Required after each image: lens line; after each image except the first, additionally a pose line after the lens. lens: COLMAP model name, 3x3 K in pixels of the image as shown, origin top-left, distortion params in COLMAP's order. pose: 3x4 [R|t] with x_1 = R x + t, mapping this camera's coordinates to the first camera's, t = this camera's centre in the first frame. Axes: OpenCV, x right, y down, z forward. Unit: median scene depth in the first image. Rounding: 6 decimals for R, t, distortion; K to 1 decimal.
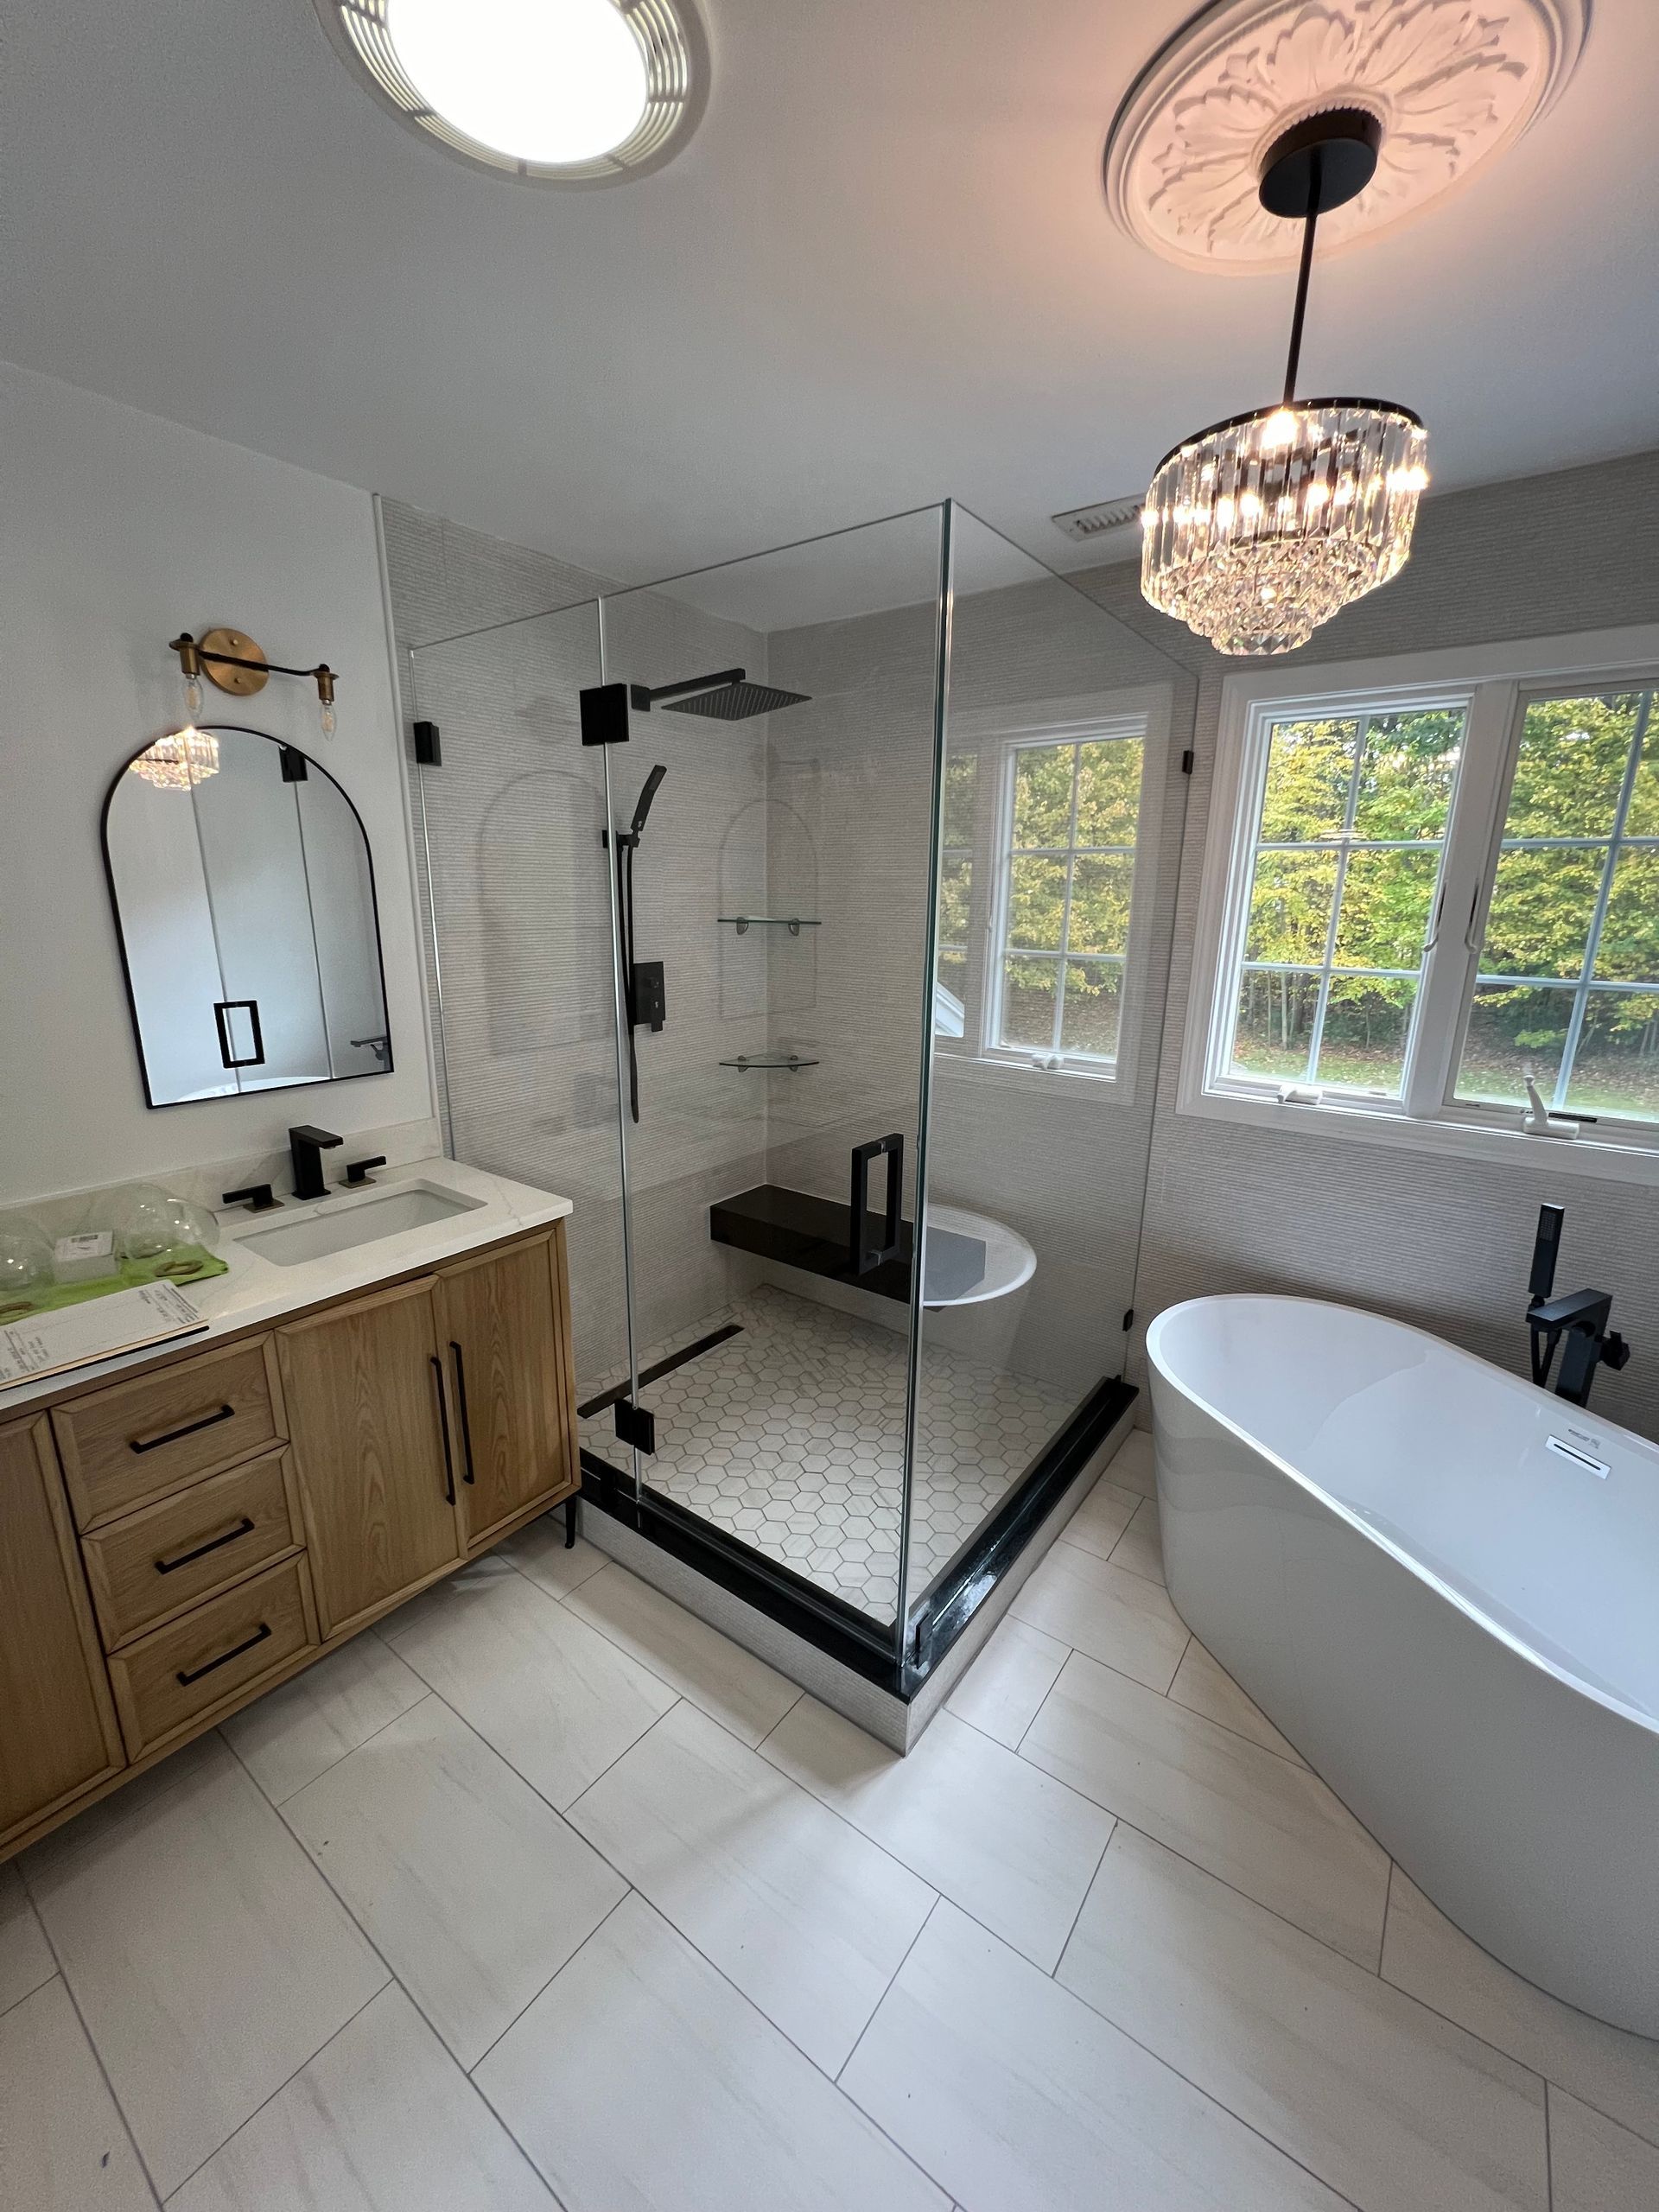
lens RADIAL K [[889.2, 0, 829.5], [0, 889.2, 1106.0], [0, 0, 1]] dist [-0.000377, 0.000338]
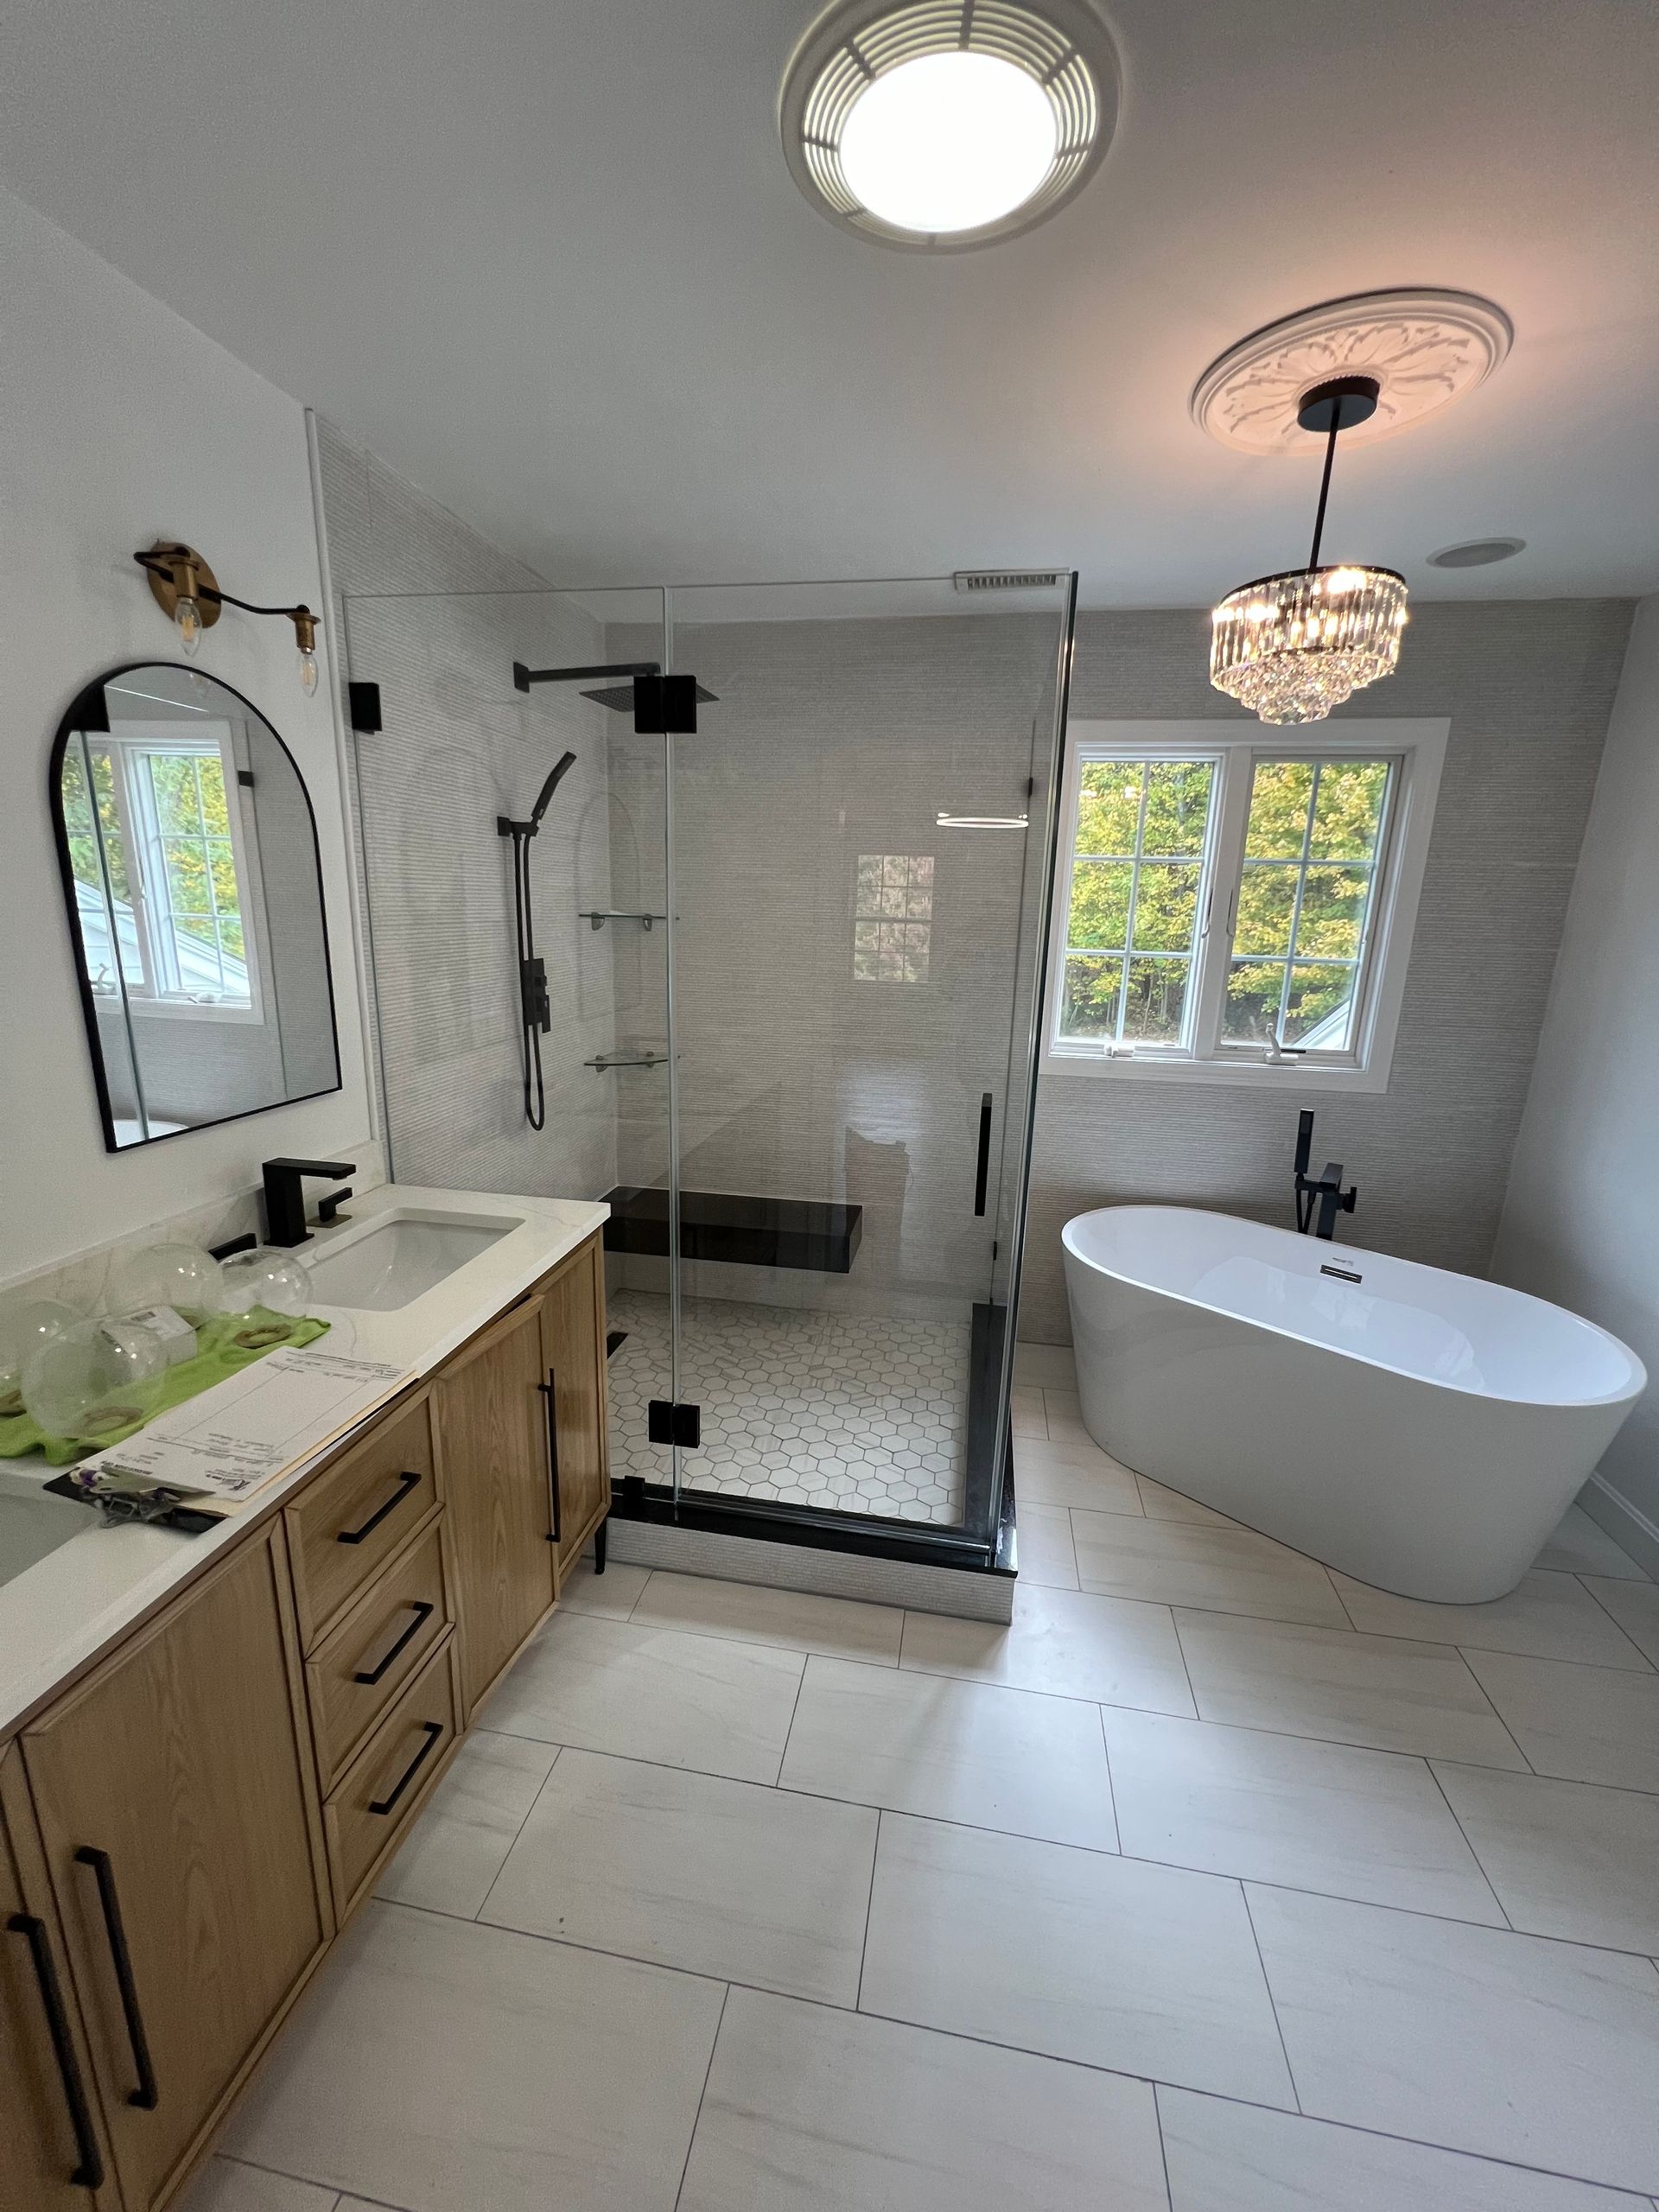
lens RADIAL K [[889.2, 0, 829.5], [0, 889.2, 1106.0], [0, 0, 1]] dist [-0.000377, 0.000338]
pose [[0.892436, -0.091164, 0.441867, -0.459571], [0.092086, 0.995562, 0.019414, 0.004554], [-0.441676, 0.023364, 0.896871, 0.029895]]
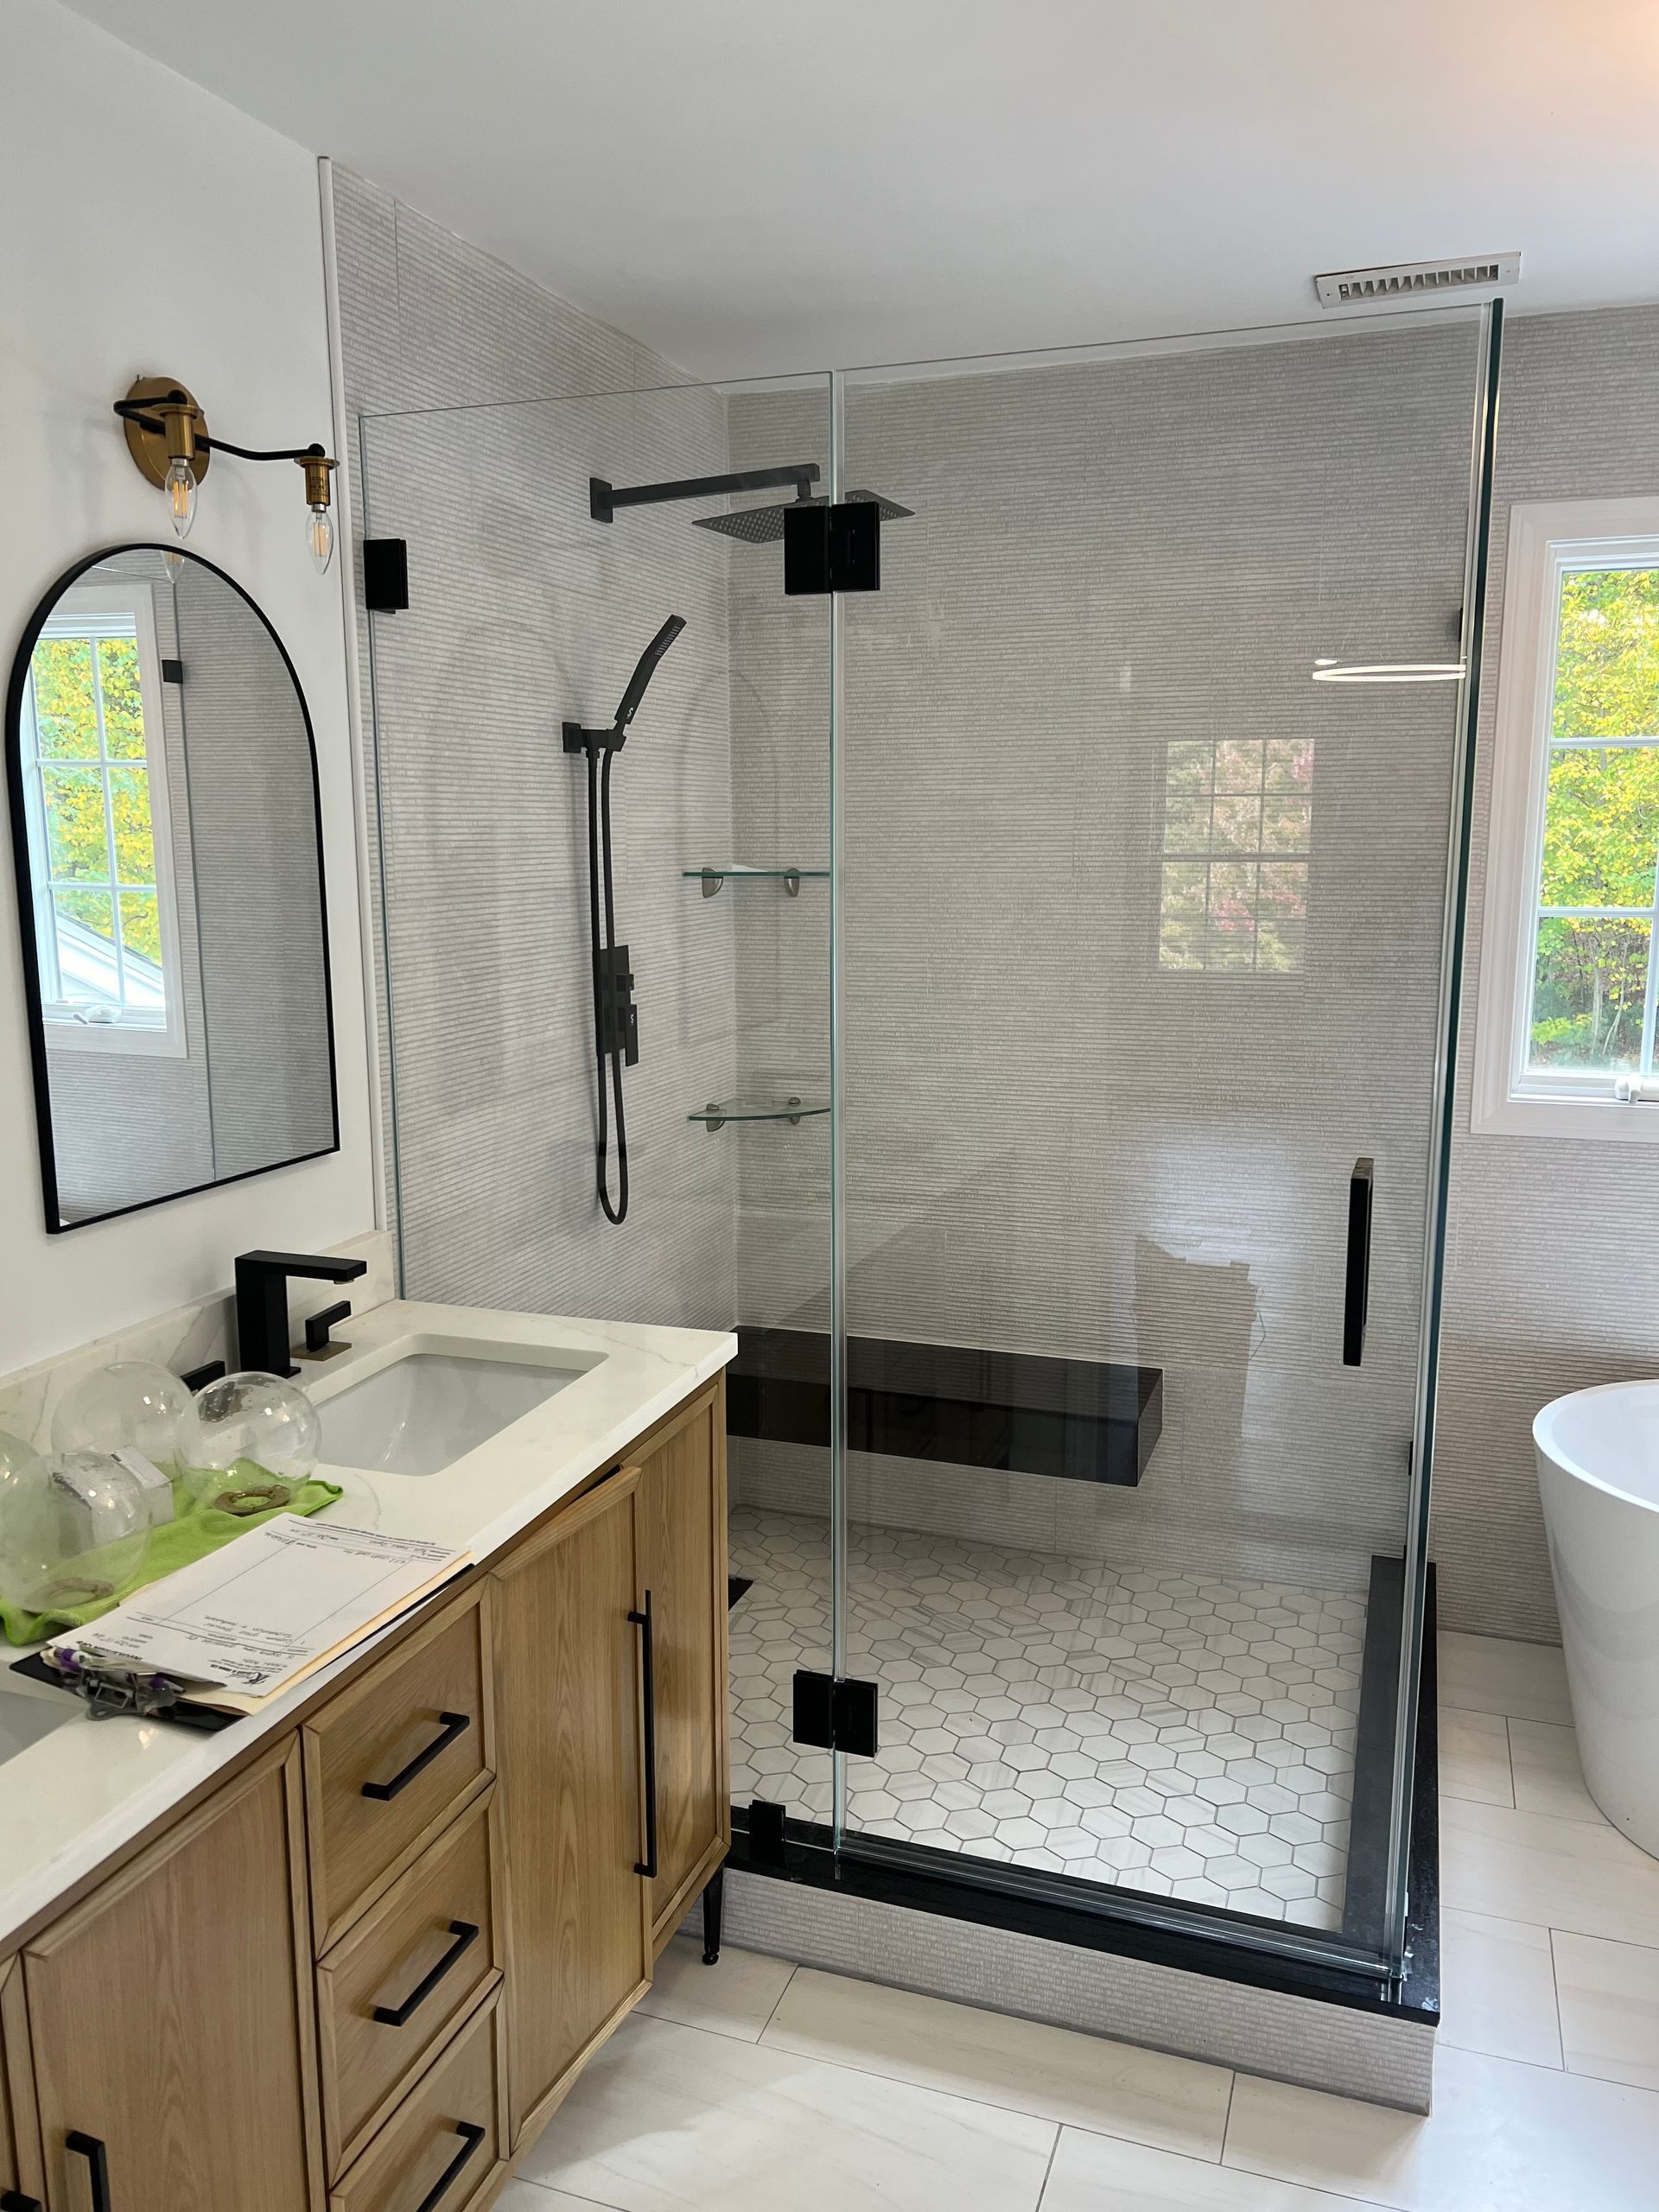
lens RADIAL K [[1681.8, 0, 829.5], [0, 1681.8, 1106.0], [0, 0, 1]] dist [0.077488, -0.097198]
pose [[0.954861, -0.066799, 0.289446, -0.511324], [0.086964, 0.994559, -0.057361, 0.022388], [-0.284039, 0.079943, 0.955474, -0.105819]]
